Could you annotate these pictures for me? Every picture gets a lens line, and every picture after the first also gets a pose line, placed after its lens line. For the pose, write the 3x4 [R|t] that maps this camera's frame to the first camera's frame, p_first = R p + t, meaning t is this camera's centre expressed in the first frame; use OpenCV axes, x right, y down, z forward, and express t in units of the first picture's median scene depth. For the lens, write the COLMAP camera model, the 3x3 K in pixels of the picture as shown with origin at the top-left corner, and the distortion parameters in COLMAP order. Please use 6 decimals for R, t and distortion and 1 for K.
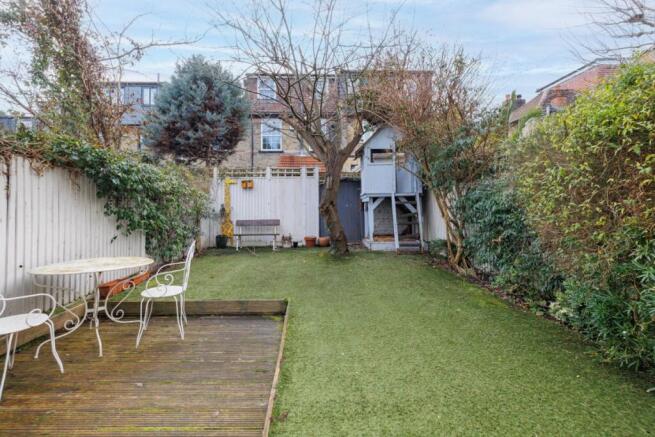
lens RADIAL K [[285.0, 0, 311.3], [0, 285.0, 206.0], [0, 0, 1]] dist [0.002352, 0.000022]
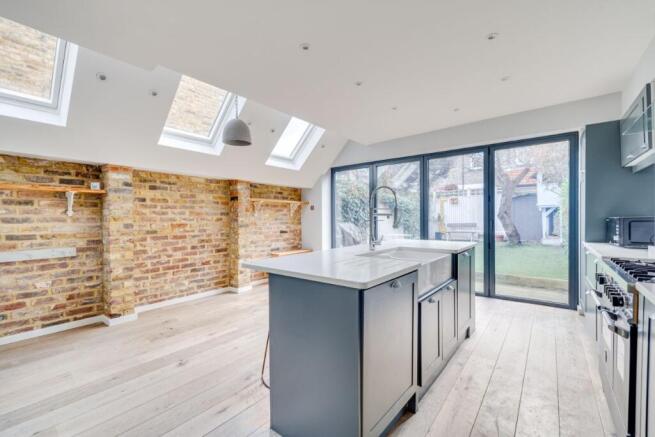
lens RADIAL K [[279.3, 0, 332.7], [0, 279.3, 219.8], [0, 0, 1]] dist [0.003530, 0.000577]
pose [[0.780460, 0.000893, -0.625205, 0.243206], [0.016461, 0.999623, 0.021976, -0.016784], [0.624989, -0.027443, 0.780151, -0.712282]]
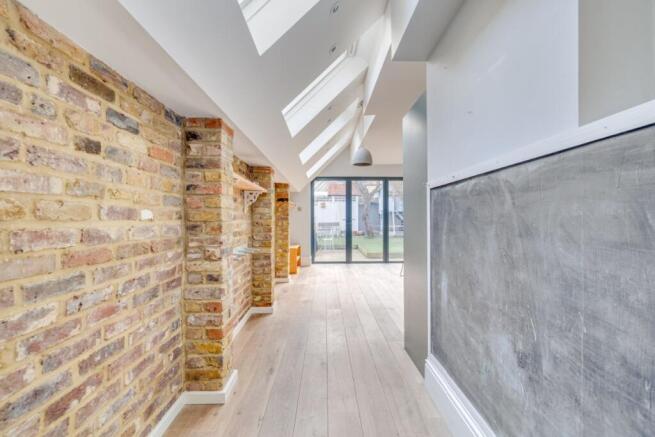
lens RADIAL K [[279.3, 0, 328.7], [0, 279.3, 217.7], [0, 0, 1]] dist [0.003530, 0.000577]
pose [[0.999998, -0.001108, 0.001356, -0.201001], [0.001086, 0.999872, 0.015971, -0.019980], [-0.001374, -0.015969, 0.999872, -1.071635]]
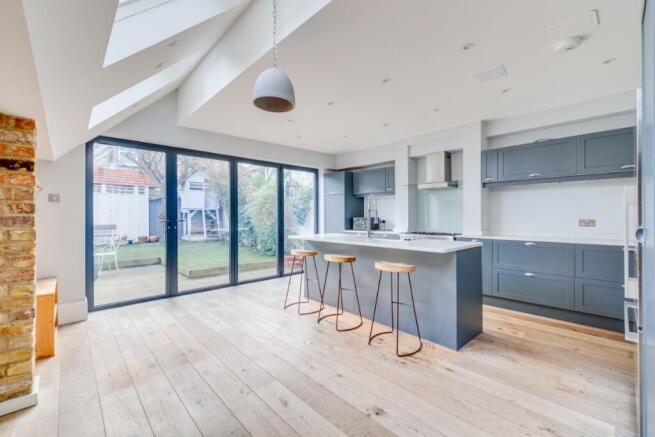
lens RADIAL K [[279.3, 0, 326.2], [0, 279.3, 219.0], [0, 0, 1]] dist [0.003530, 0.000577]
pose [[0.742425, -0.002781, 0.669924, -0.276868], [-0.011834, 0.999781, 0.017266, -0.015205], [-0.669825, -0.020747, 0.742229, -0.718774]]
